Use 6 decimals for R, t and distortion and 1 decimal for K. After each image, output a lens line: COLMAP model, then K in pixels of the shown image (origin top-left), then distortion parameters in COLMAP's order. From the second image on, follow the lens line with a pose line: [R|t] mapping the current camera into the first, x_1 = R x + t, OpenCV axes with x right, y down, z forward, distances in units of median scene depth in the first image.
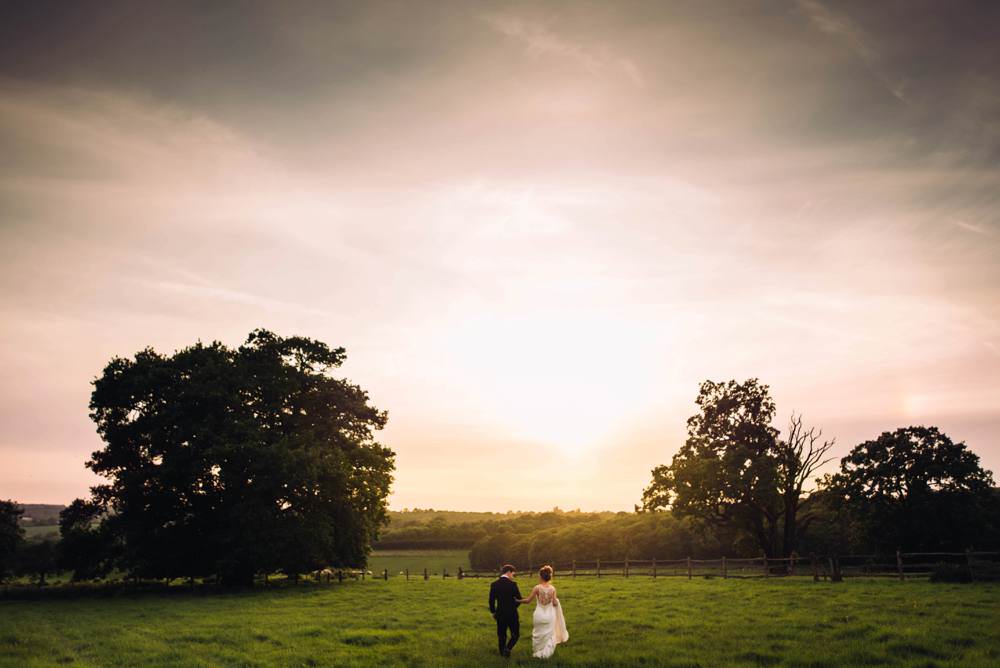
lens RADIAL K [[773.5, 0, 495.5], [0, 773.5, 327.5], [0, 0, 1]] dist [-0.033841, 0.014165]
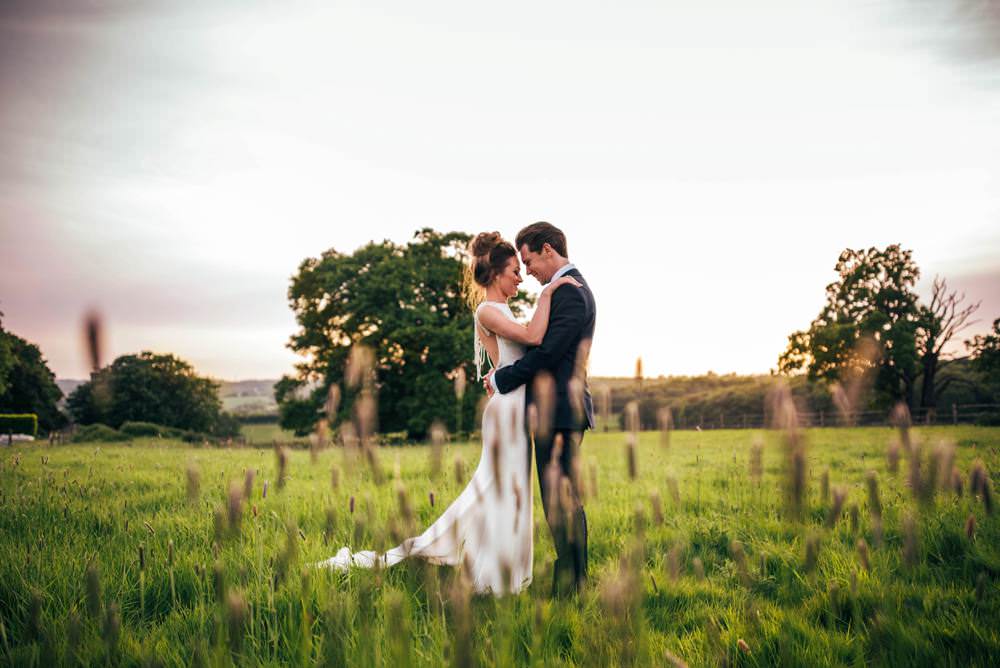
lens RADIAL K [[864.2, 0, 497.4], [0, 864.2, 335.8], [0, 0, 1]] dist [0.075576, 0.007227]
pose [[0.984330, -0.026812, -0.174287, 0.020291], [0.058588, 0.981952, 0.179826, -0.053426], [0.166320, -0.187219, 0.968136, -0.220746]]
